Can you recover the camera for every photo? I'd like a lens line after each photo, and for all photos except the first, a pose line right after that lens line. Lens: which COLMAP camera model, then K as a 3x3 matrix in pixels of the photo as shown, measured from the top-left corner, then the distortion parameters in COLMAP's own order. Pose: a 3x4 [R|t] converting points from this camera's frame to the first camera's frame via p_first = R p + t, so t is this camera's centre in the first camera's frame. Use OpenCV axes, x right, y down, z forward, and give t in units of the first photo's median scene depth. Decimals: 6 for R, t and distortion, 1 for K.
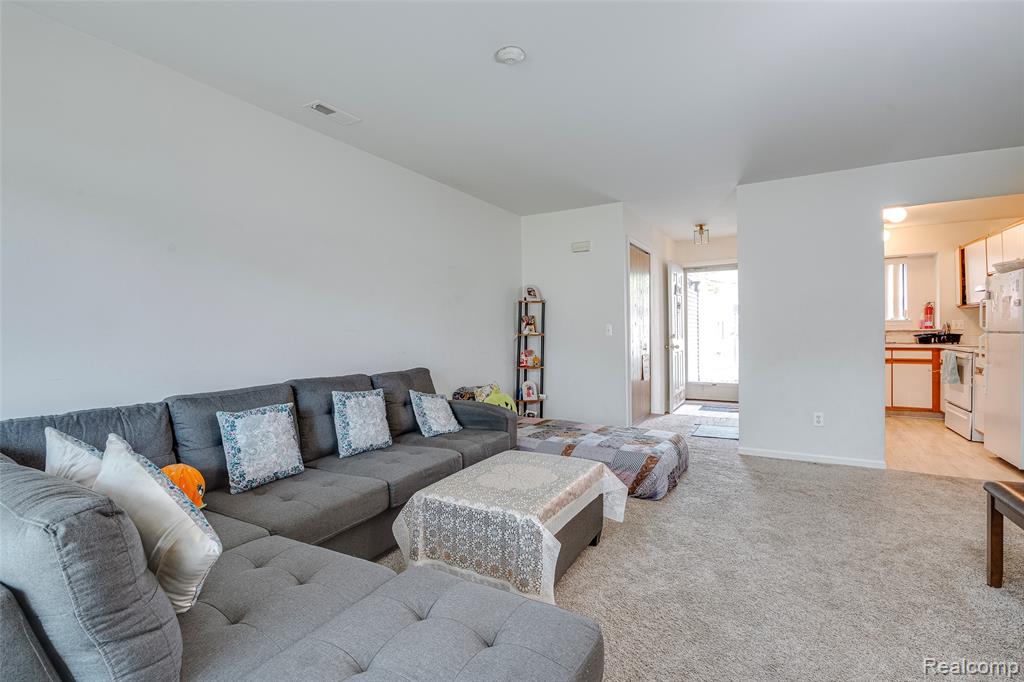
lens RADIAL K [[475.2, 0, 514.0], [0, 475.2, 333.0], [0, 0, 1]] dist [0.000060, 0.004158]
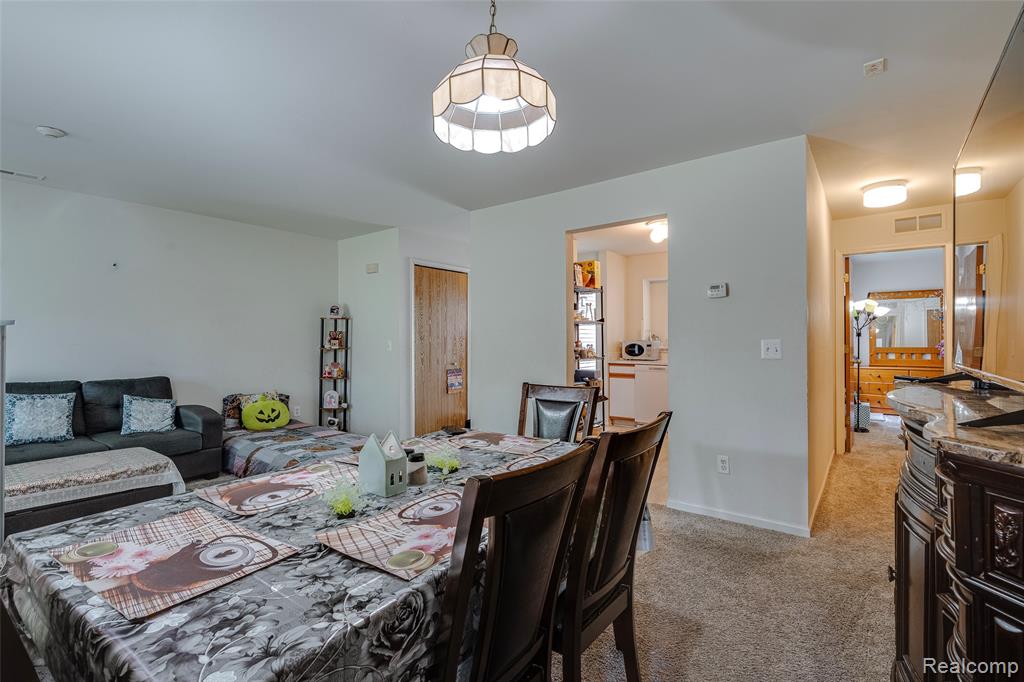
lens RADIAL K [[475.2, 0, 503.9], [0, 475.2, 341.0], [0, 0, 1]] dist [0.000060, 0.004158]
pose [[0.989248, 0.013443, -0.145625, 0.743651], [-0.013933, 0.999900, -0.002344, -0.020977], [0.145579, 0.004348, 0.989337, -0.036115]]
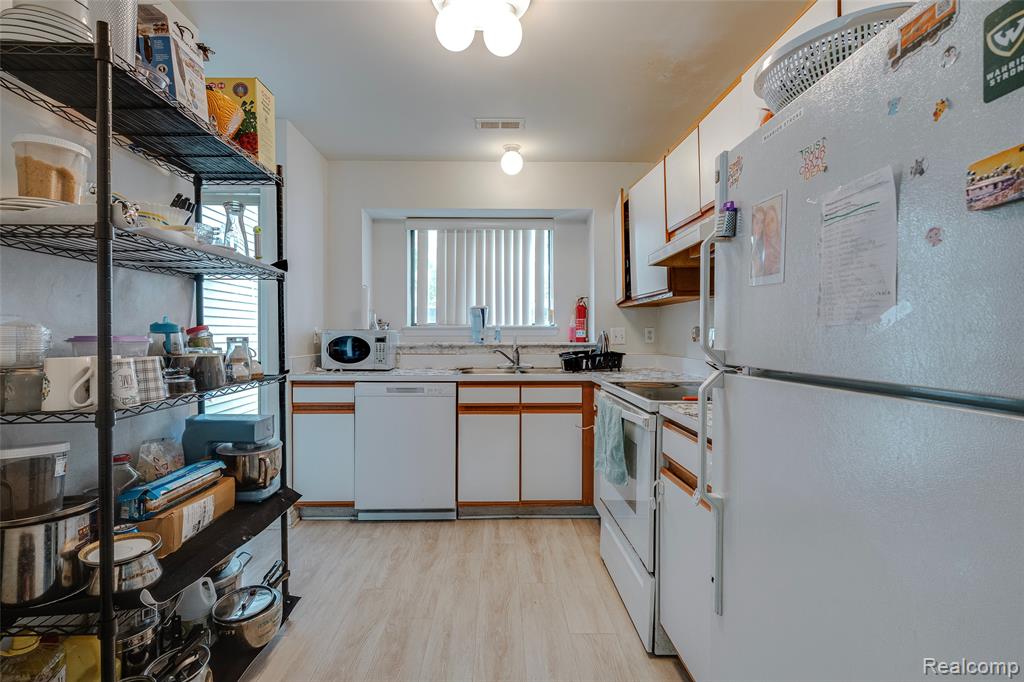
lens RADIAL K [[475.2, 0, 504.3], [0, 475.2, 335.8], [0, 0, 1]] dist [0.000060, 0.004158]
pose [[0.862479, 0.011107, 0.505970, 0.777771], [-0.006675, 0.999922, -0.010571, -0.016080], [-0.506048, 0.005740, 0.862486, 0.856425]]
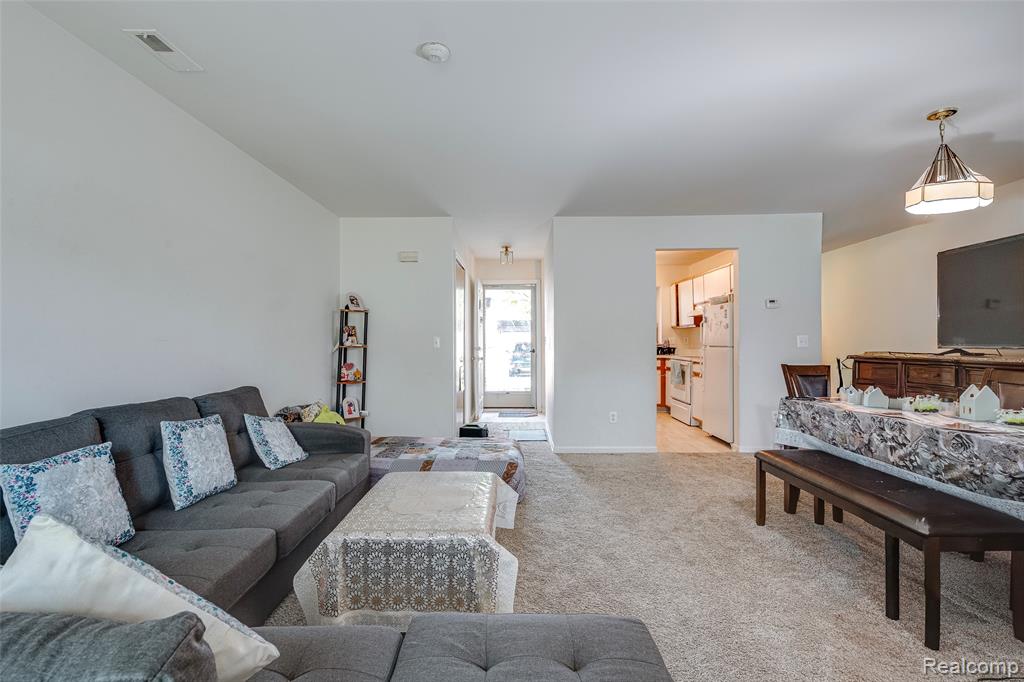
lens RADIAL K [[475.2, 0, 511.4], [0, 475.2, 335.1], [0, 0, 1]] dist [0.000060, 0.004158]
pose [[0.876329, 0.016841, 0.481418, -0.177298], [-0.006731, 0.999719, -0.022719, 0.000516], [-0.481665, 0.016669, 0.876197, 0.056683]]
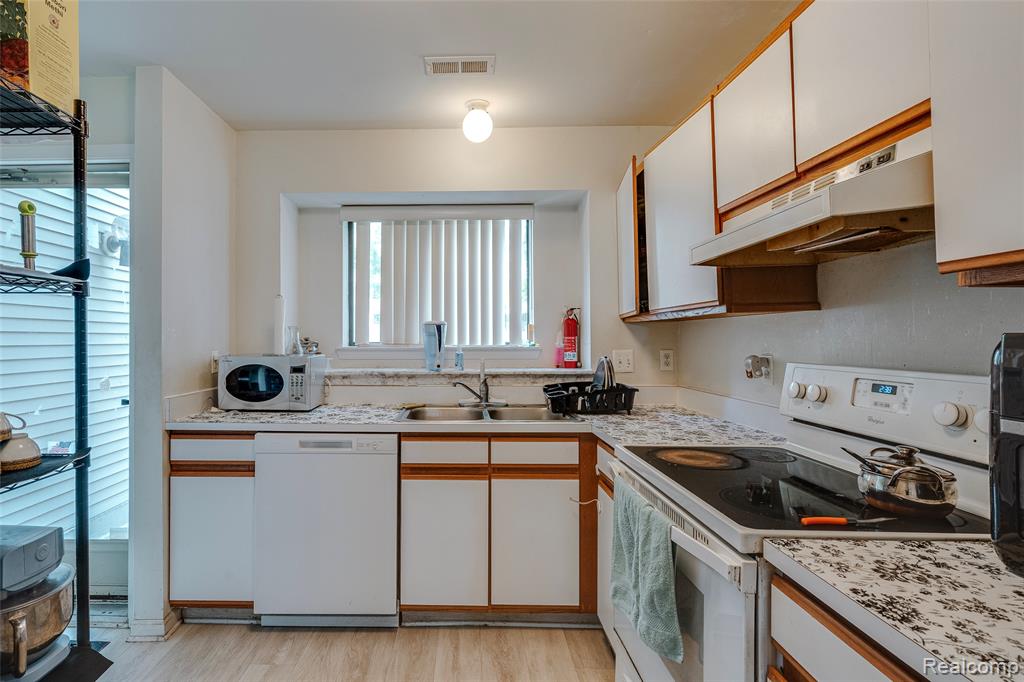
lens RADIAL K [[475.2, 0, 453.3], [0, 475.2, 334.5], [0, 0, 1]] dist [0.000060, 0.004158]
pose [[0.885797, 0.012879, 0.463894, 0.896599], [-0.006123, 0.999852, -0.016066, -0.050279], [-0.464032, 0.011390, 0.885745, 1.038720]]
